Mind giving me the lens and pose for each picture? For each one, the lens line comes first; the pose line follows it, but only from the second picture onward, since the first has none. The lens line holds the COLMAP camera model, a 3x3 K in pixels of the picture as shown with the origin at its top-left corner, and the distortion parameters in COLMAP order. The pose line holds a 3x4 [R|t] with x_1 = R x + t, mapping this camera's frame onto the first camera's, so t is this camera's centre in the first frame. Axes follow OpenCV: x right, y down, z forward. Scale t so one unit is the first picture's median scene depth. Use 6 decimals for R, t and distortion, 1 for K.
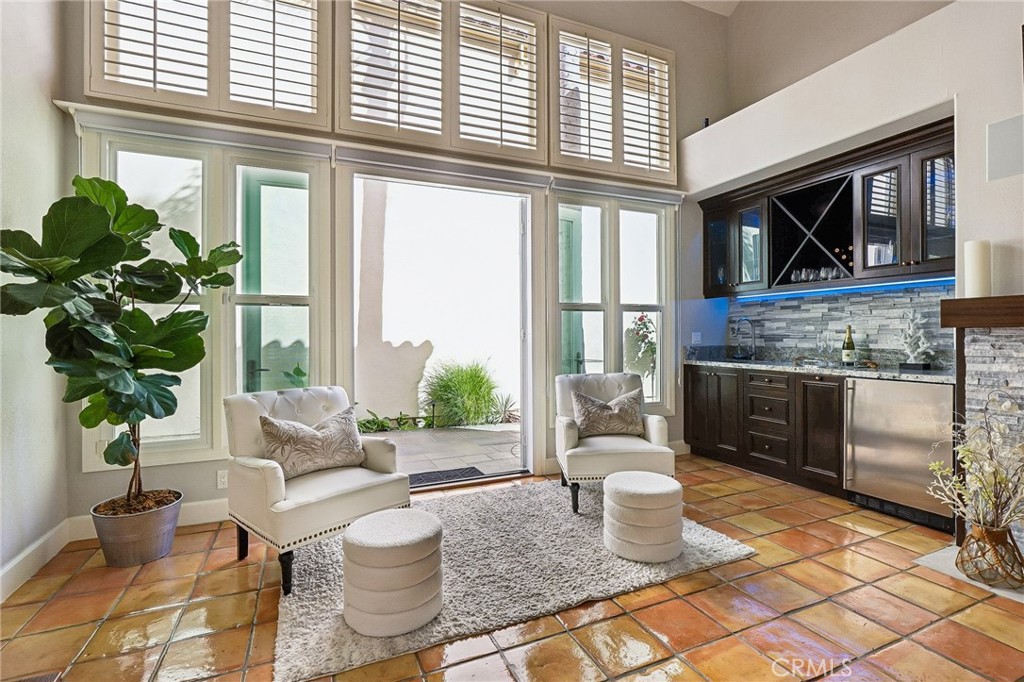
lens RADIAL K [[471.2, 0, 512.9], [0, 471.2, 337.1], [0, 0, 1]] dist [-0.017105, 0.003431]
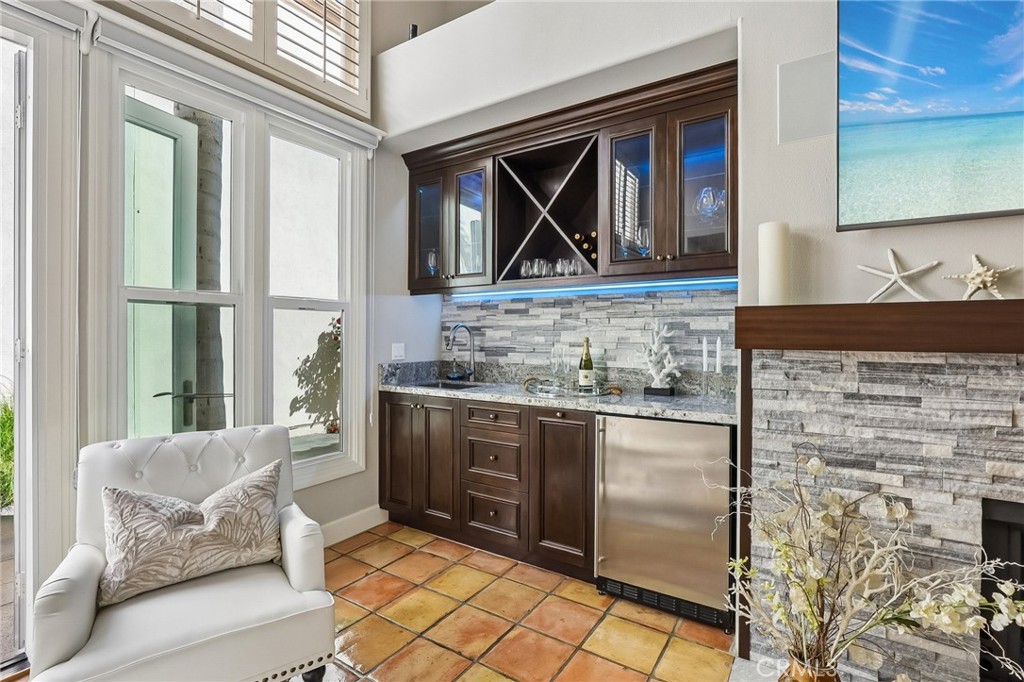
lens RADIAL K [[471.2, 0, 512.9], [0, 471.2, 337.1], [0, 0, 1]] dist [-0.017105, 0.003431]
pose [[0.837248, 0.006293, 0.546787, 0.202271], [-0.005618, 0.999980, -0.002905, -0.023440], [-0.546794, -0.000640, 0.837267, 0.433528]]
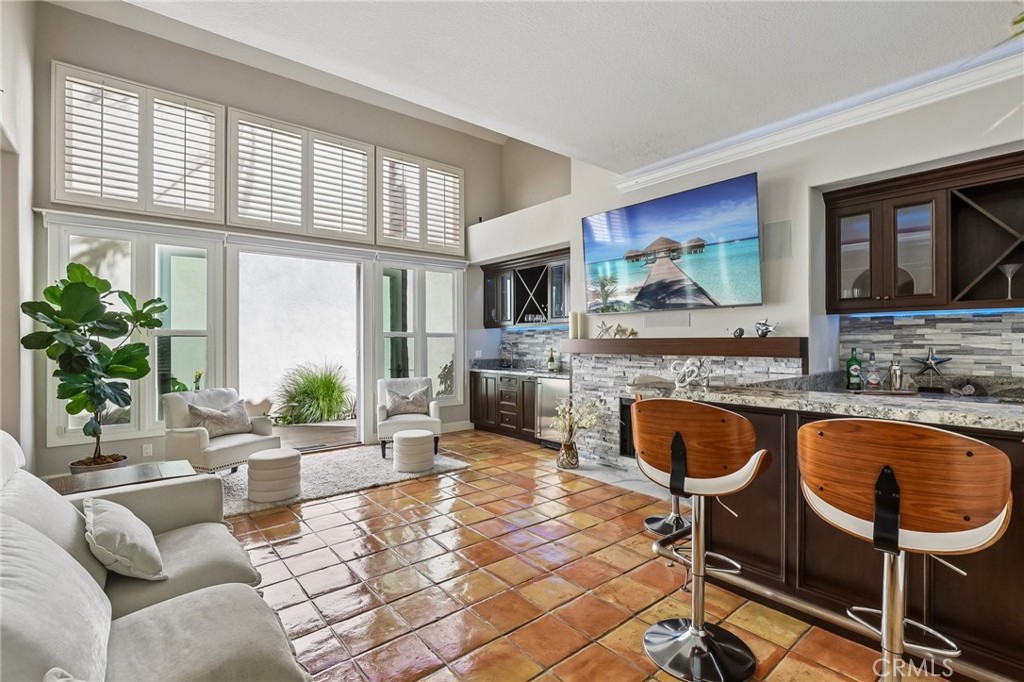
lens RADIAL K [[471.2, 0, 512.9], [0, 471.2, 337.1], [0, 0, 1]] dist [-0.017105, 0.003431]
pose [[0.961682, 0.006070, 0.274100, 0.098169], [-0.002024, 0.999885, -0.015043, -0.040277], [-0.274160, 0.013912, 0.961584, -0.683771]]
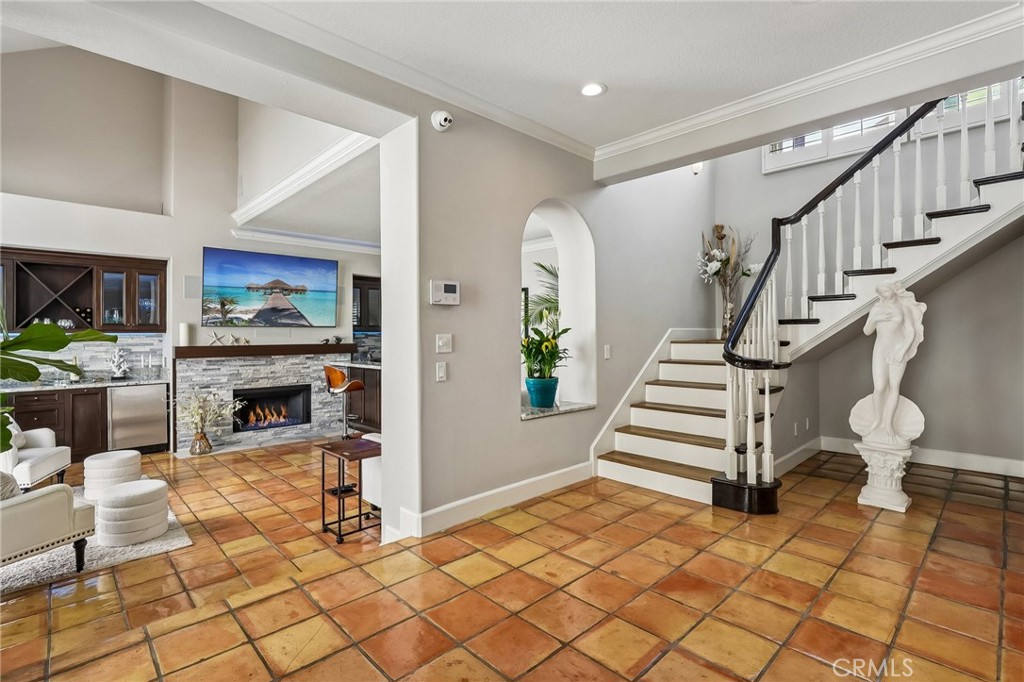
lens RADIAL K [[471.2, 0, 512.9], [0, 471.2, 337.1], [0, 0, 1]] dist [-0.017105, 0.003431]
pose [[-0.348830, 0.003157, 0.937181, -1.308903], [0.009274, 0.999957, 0.000084, -0.079498], [-0.937140, 0.008721, -0.348844, 0.164666]]
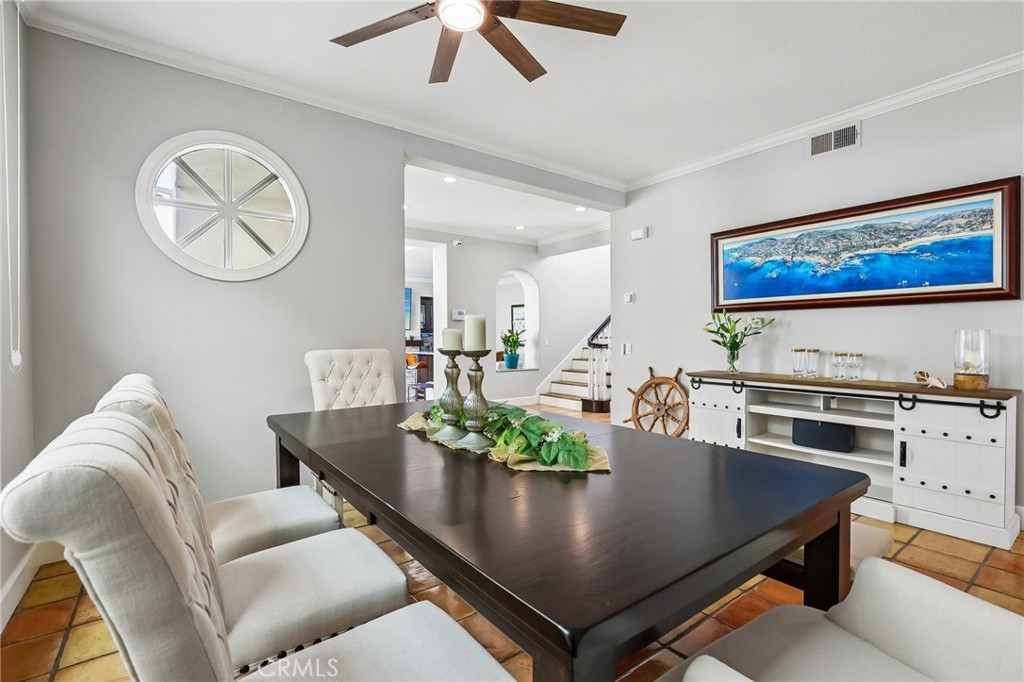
lens RADIAL K [[471.2, 0, 512.9], [0, 471.2, 337.1], [0, 0, 1]] dist [-0.017105, 0.003431]
pose [[-0.223209, 0.008432, 0.974734, -2.474950], [0.009701, 0.999932, -0.006428, -0.050503], [-0.974722, 0.008021, -0.223275, 0.209062]]
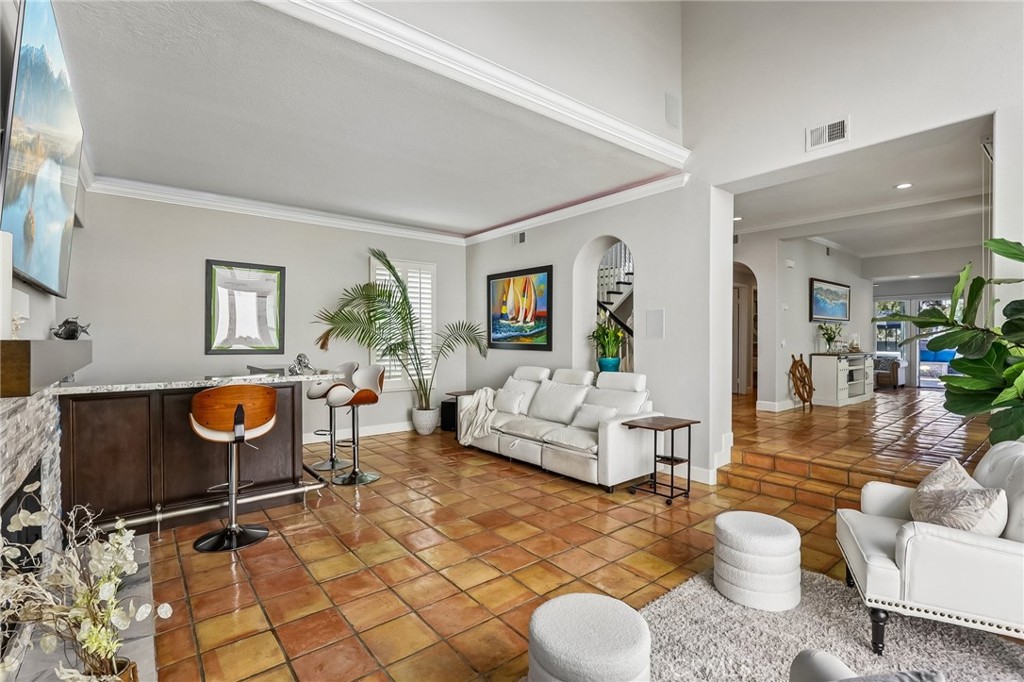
lens RADIAL K [[471.2, 0, 512.9], [0, 471.2, 337.1], [0, 0, 1]] dist [-0.017105, 0.003431]
pose [[-0.967214, 0.006601, -0.253877, 0.410284], [0.005697, 0.999975, 0.004294, -0.061514], [0.253899, 0.002707, -0.967227, 1.167879]]
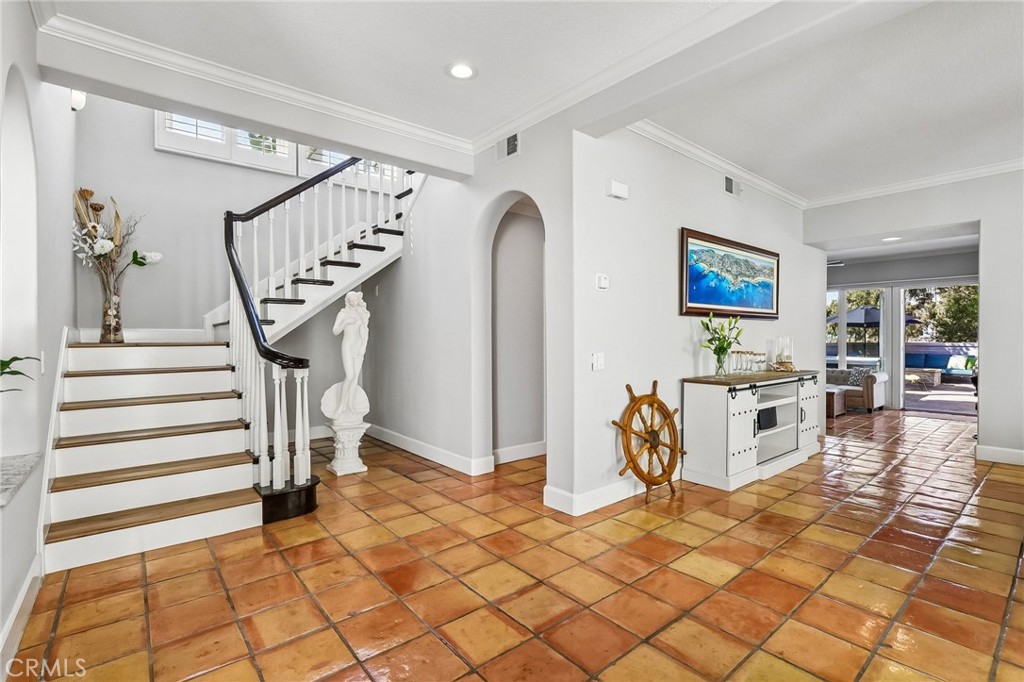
lens RADIAL K [[471.2, 0, 512.9], [0, 471.2, 337.1], [0, 0, 1]] dist [-0.017105, 0.003431]
pose [[-0.963509, 0.010165, -0.267484, -0.783636], [0.009503, 0.999948, 0.003770, -0.071987], [0.267508, 0.001090, -0.963555, 0.380474]]
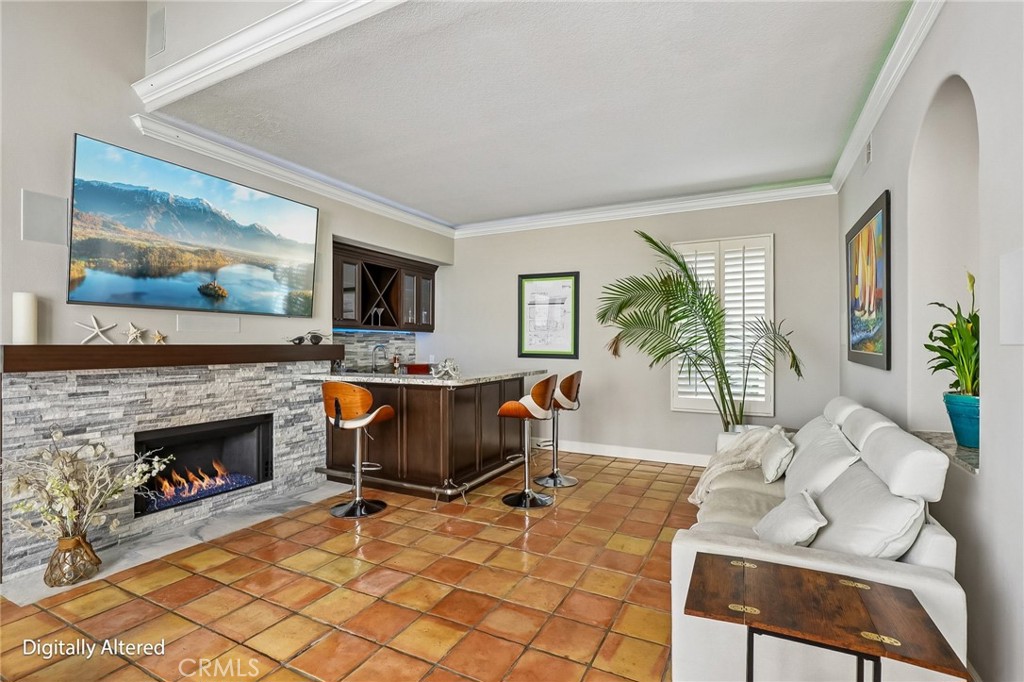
lens RADIAL K [[471.2, 0, 512.9], [0, 471.2, 337.1], [0, 0, 1]] dist [-0.017105, 0.003431]
pose [[-0.628449, 0.017793, 0.777648, -0.405864], [0.008084, 0.999834, -0.016344, -0.051449], [-0.777809, -0.003985, -0.628488, 0.547412]]
